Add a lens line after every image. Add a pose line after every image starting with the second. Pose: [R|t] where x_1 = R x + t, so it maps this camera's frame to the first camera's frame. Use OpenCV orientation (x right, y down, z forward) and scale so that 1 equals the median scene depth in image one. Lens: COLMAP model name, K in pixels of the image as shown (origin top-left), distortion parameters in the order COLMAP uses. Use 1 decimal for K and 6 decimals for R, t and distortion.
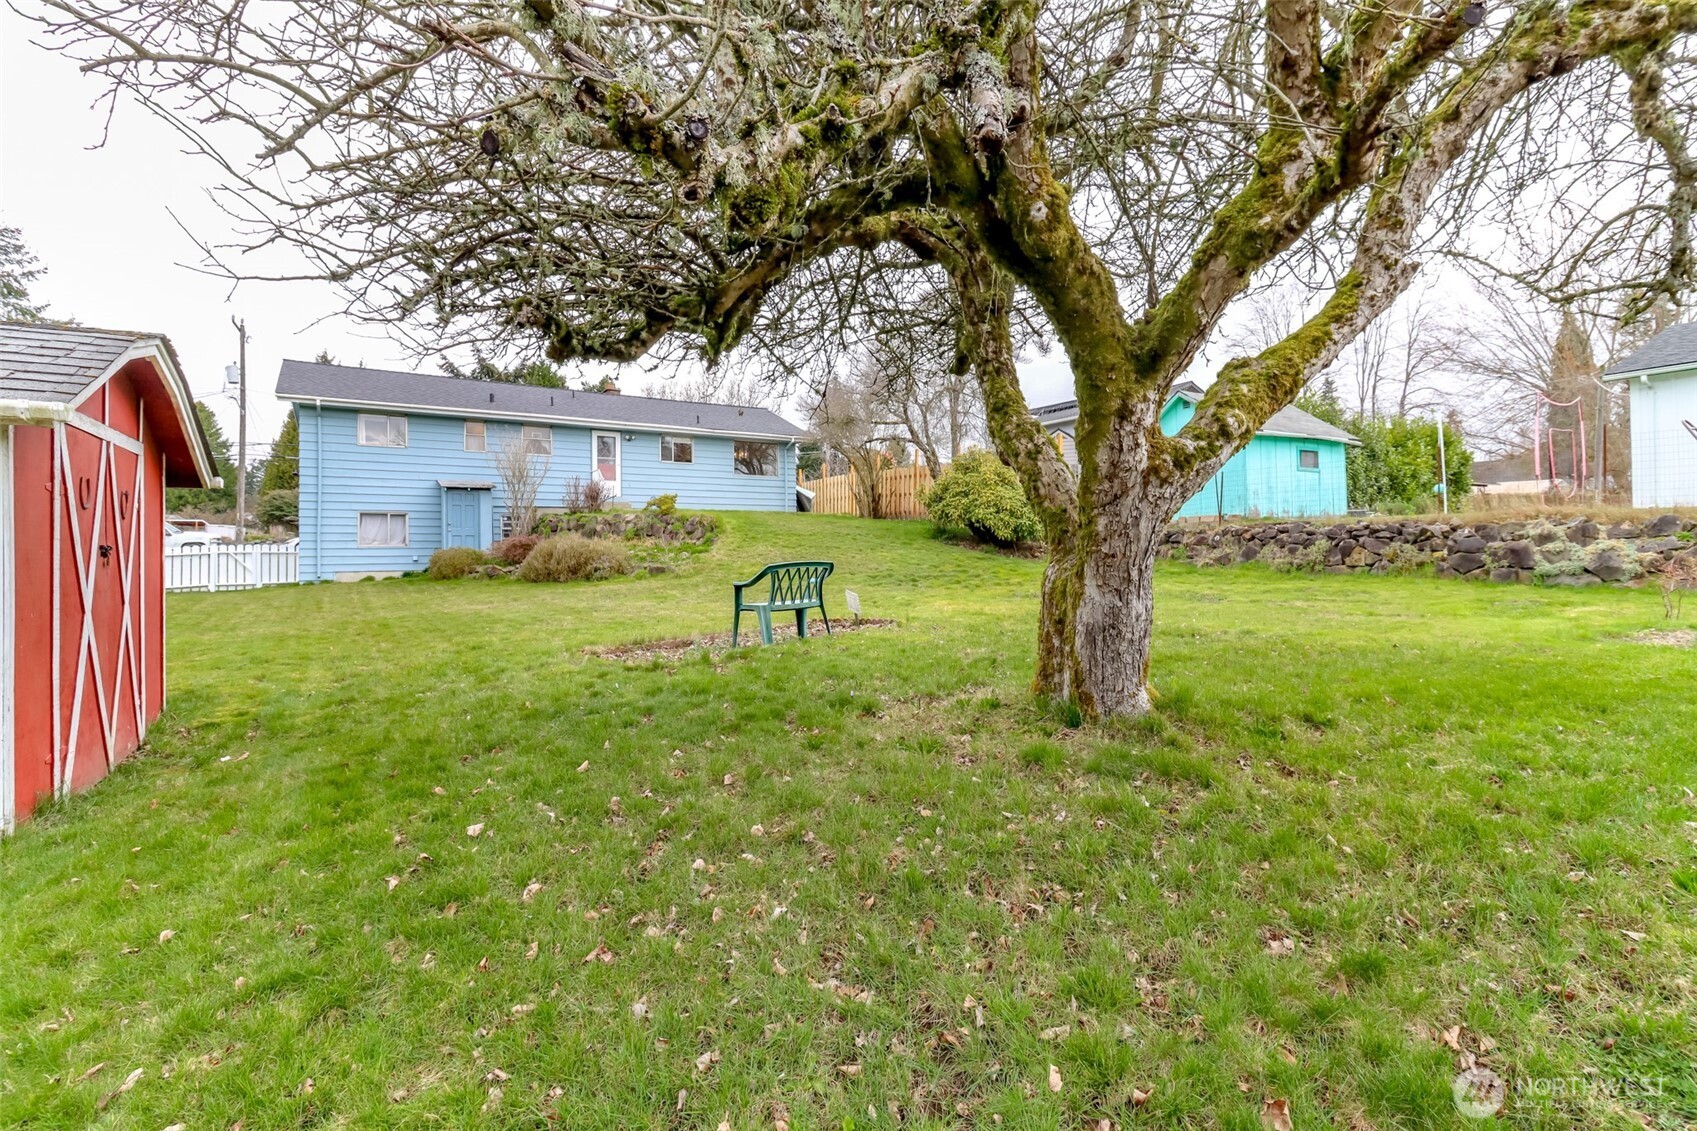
lens RADIAL K [[802.7, 0, 844.1], [0, 802.7, 524.7], [0, 0, 1]] dist [0.000086, -0.000366]
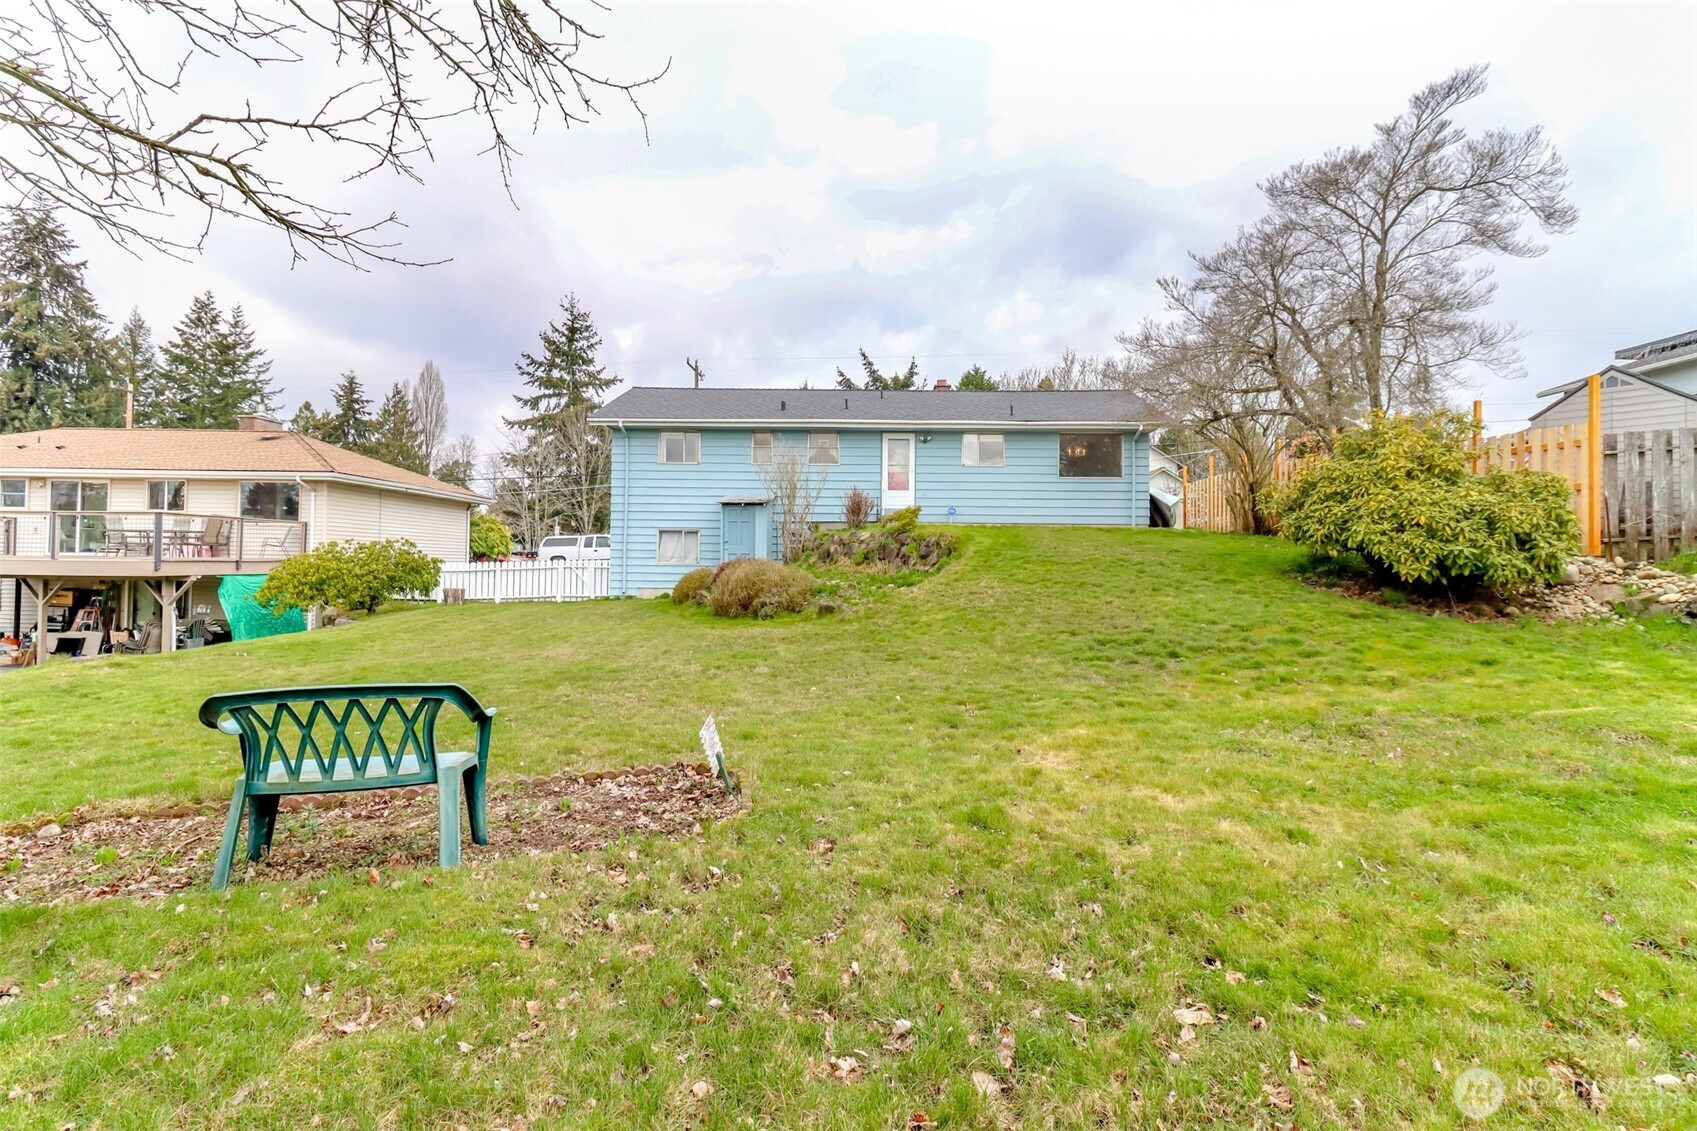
lens RADIAL K [[802.7, 0, 844.1], [0, 802.7, 524.7], [0, 0, 1]] dist [0.000086, -0.000366]
pose [[0.830853, -0.006012, -0.556460, 0.153432], [0.002167, 0.999969, -0.007568, -0.013471], [0.556488, 0.005082, 0.830840, 0.292196]]
